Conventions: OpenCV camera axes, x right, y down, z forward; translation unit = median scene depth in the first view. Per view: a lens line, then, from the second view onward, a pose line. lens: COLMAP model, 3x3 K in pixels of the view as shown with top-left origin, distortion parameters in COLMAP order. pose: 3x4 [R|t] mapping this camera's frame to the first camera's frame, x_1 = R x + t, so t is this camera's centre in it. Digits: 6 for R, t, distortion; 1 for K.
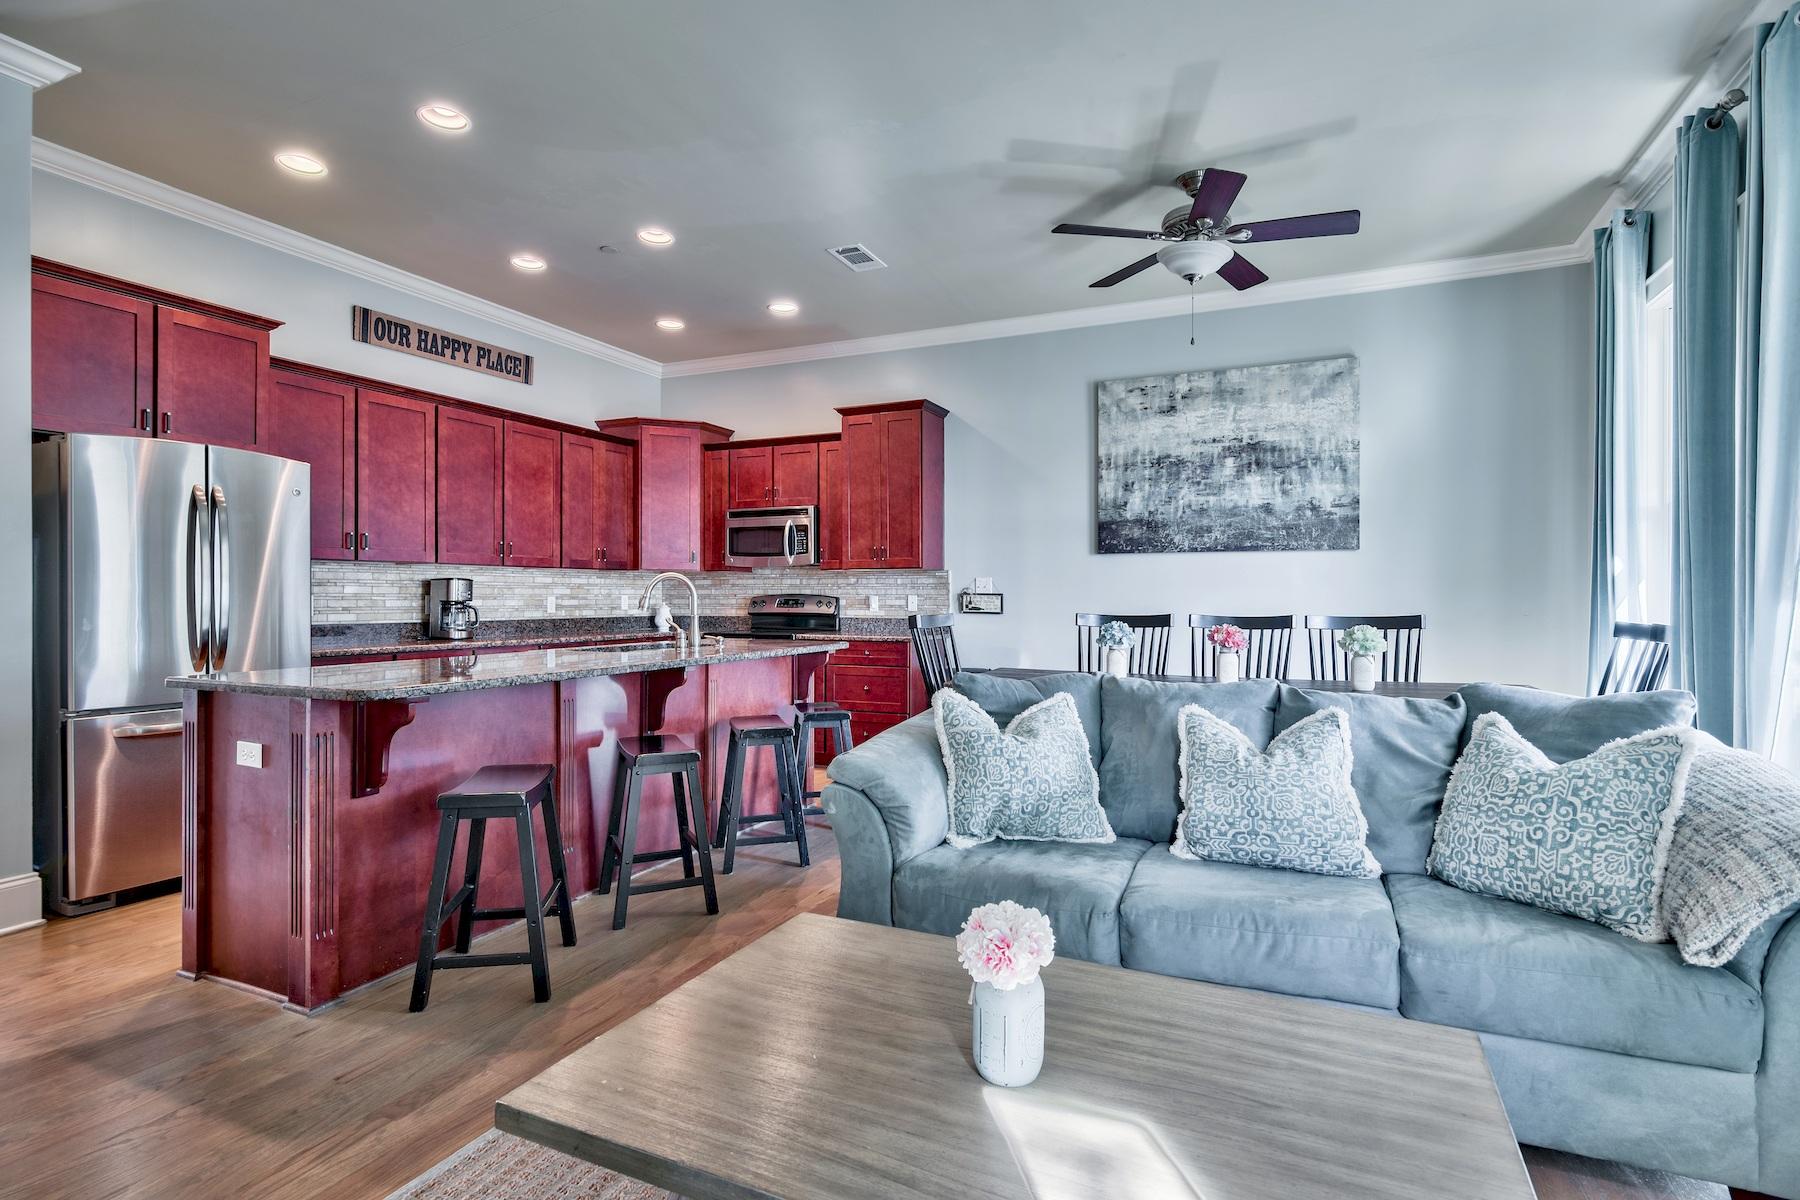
lens RADIAL K [[884.8, 0, 905.6], [0, 884.8, 594.5], [0, 0, 1]] dist [-0.001430, -0.000078]
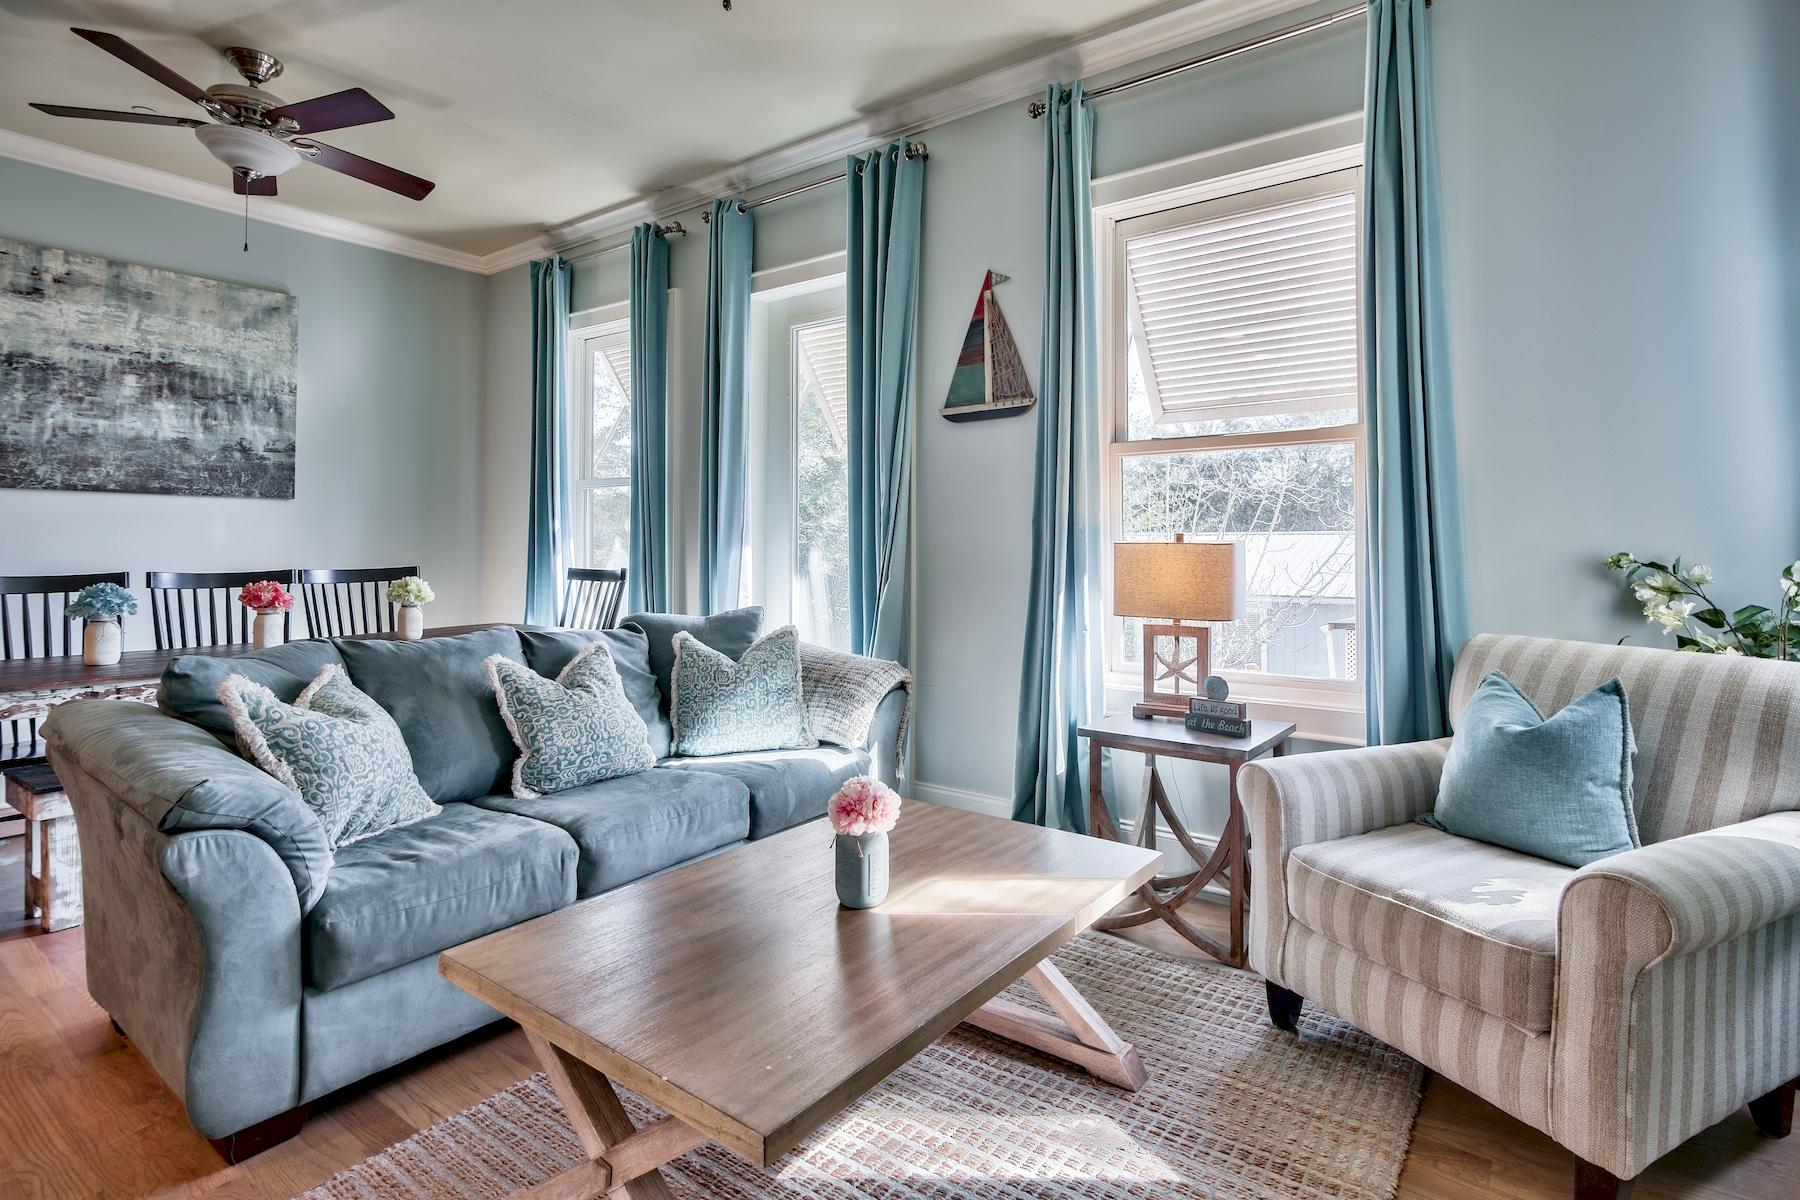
lens RADIAL K [[914.8, 0, 902.2], [0, 914.8, 520.5], [0, 0, 1]] dist [0.010626, -0.000647]
pose [[0.213209, 0.028621, 0.976587, -0.297642], [-0.000798, 0.999576, -0.029120, -0.000191], [-0.977006, 0.005429, 0.213141, 0.151099]]
